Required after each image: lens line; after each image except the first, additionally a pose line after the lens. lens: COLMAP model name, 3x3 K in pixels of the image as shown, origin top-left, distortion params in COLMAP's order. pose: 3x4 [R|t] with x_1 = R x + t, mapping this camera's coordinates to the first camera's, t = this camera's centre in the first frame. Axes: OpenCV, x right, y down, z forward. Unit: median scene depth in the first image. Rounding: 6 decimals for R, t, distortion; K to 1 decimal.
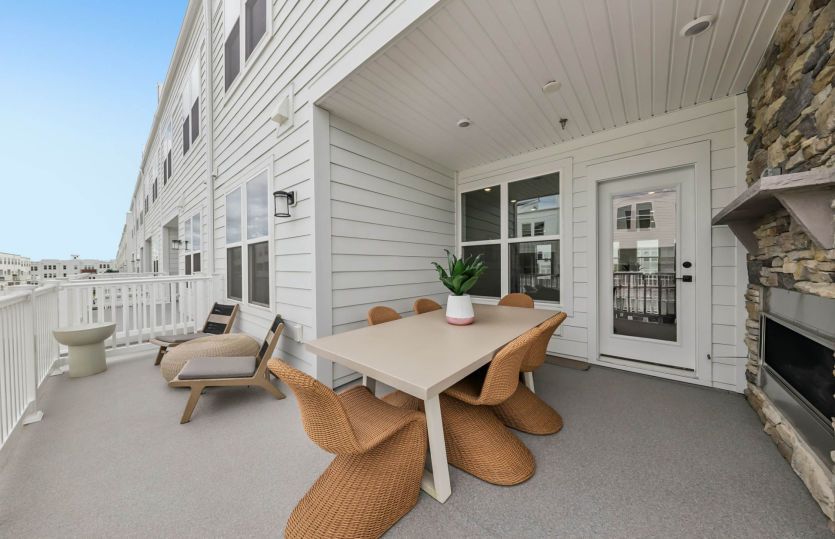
lens RADIAL K [[270.0, 0, 418.4], [0, 270.0, 269.0], [0, 0, 1]] dist [-0.005353, -0.000653]
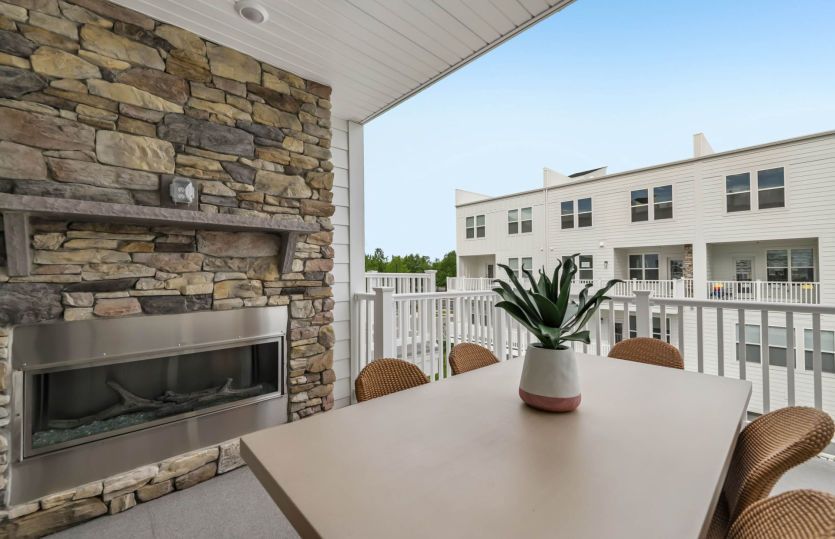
lens RADIAL K [[339.2, 0, 412.1], [0, 339.2, 268.2], [0, 0, 1]] dist [0.009219, -0.000475]
pose [[-0.992025, 0.015128, 0.125129, 1.061150], [0.015405, 0.999881, 0.001243, -0.173302], [-0.125095, 0.003161, -0.992140, 5.417393]]
